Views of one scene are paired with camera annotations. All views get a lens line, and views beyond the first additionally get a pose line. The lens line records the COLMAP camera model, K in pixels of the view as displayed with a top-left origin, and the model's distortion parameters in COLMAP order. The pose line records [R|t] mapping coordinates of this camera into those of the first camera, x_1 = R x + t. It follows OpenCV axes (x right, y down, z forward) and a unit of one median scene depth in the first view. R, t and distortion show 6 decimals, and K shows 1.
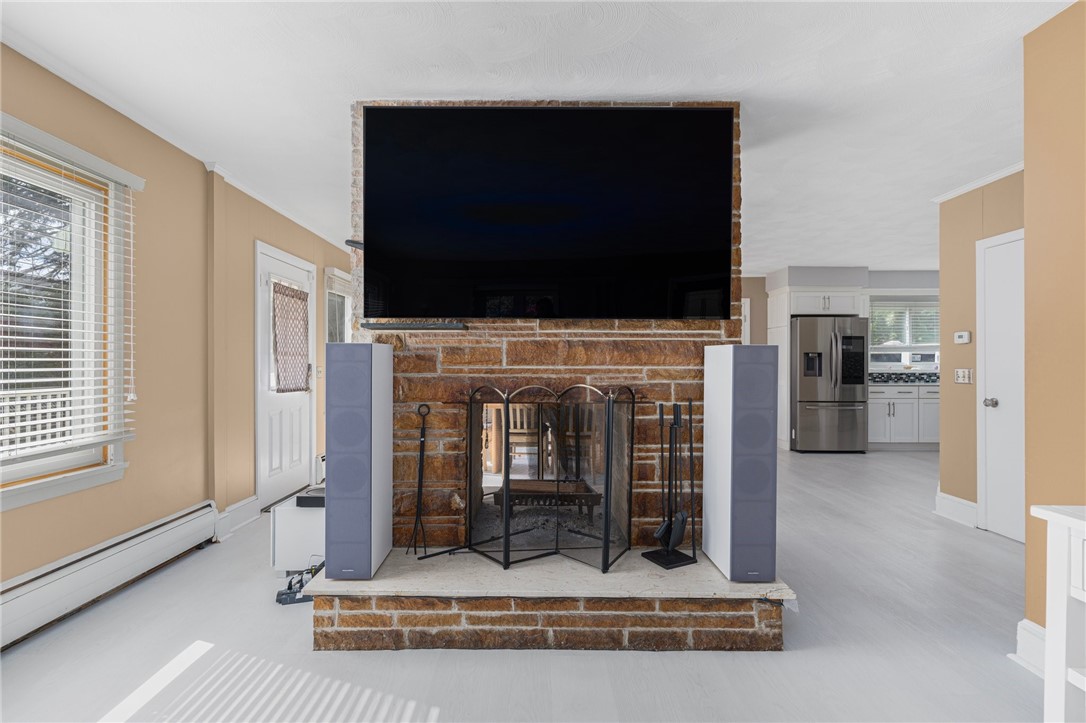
lens RADIAL K [[518.7, 0, 543.0], [0, 518.7, 361.5], [0, 0, 1]] dist [0.002494, 0.001029]
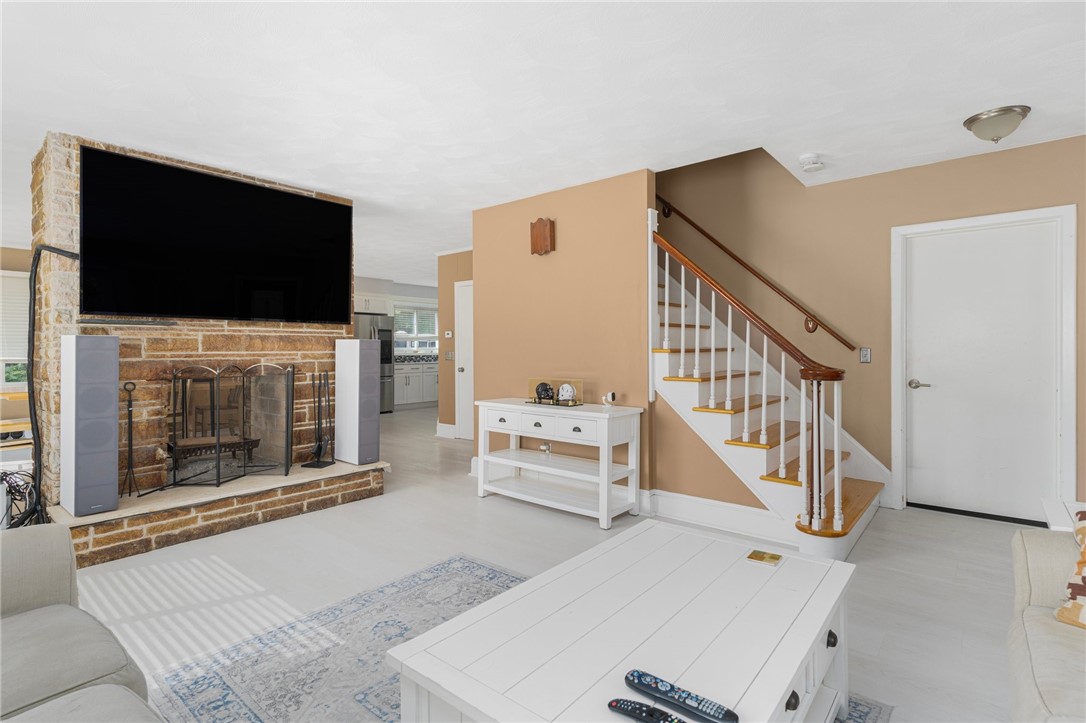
lens RADIAL K [[525.2, 0, 540.0], [0, 525.2, 349.3], [0, 0, 1]] dist [0.001857, 0.000190]
pose [[0.646562, -0.004221, 0.762850, -0.568717], [0.000822, 0.999988, 0.004836, -0.005175], [-0.762861, -0.002500, 0.646557, -0.628522]]
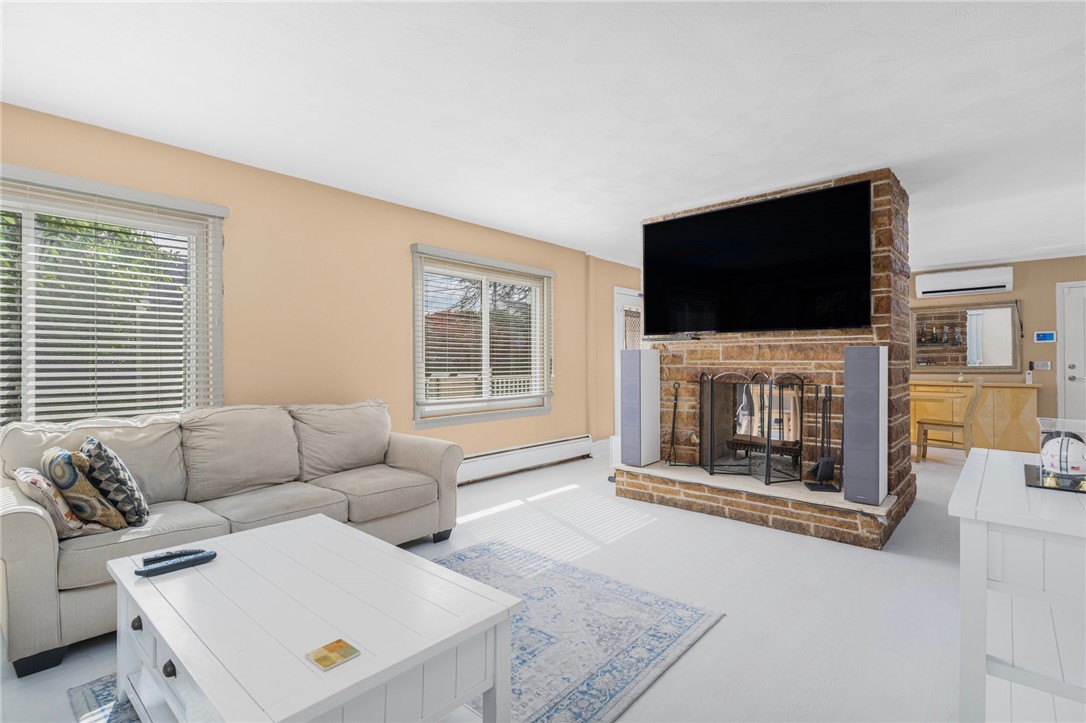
lens RADIAL K [[518.7, 0, 543.0], [0, 518.7, 361.5], [0, 0, 1]] dist [0.002494, 0.001029]
pose [[0.745795, -0.000790, -0.666175, 0.616264], [0.004674, 0.999981, 0.004048, 0.001413], [0.666159, -0.006133, 0.745784, -0.634612]]
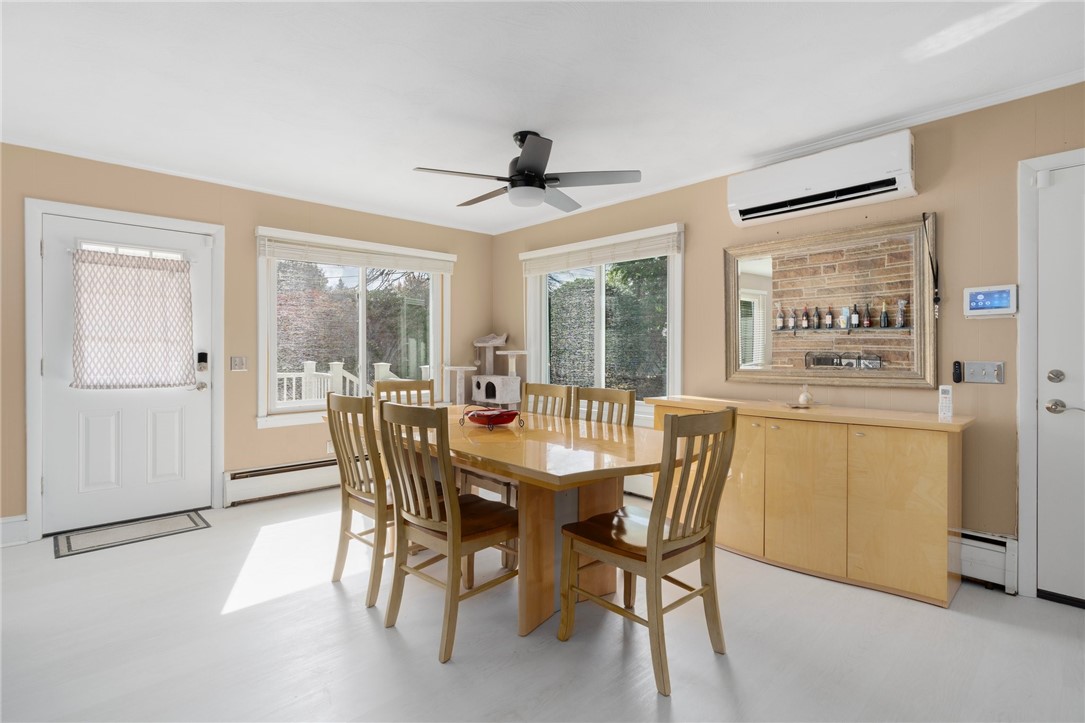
lens RADIAL K [[524.7, 0, 539.5], [0, 524.7, 349.3], [0, 0, 1]] dist [0.001857, 0.000190]
pose [[0.668379, -0.001622, -0.743819, 0.936047], [-0.002673, 0.999986, -0.004582, 0.005719], [0.743816, 0.005051, 0.668365, 1.604014]]
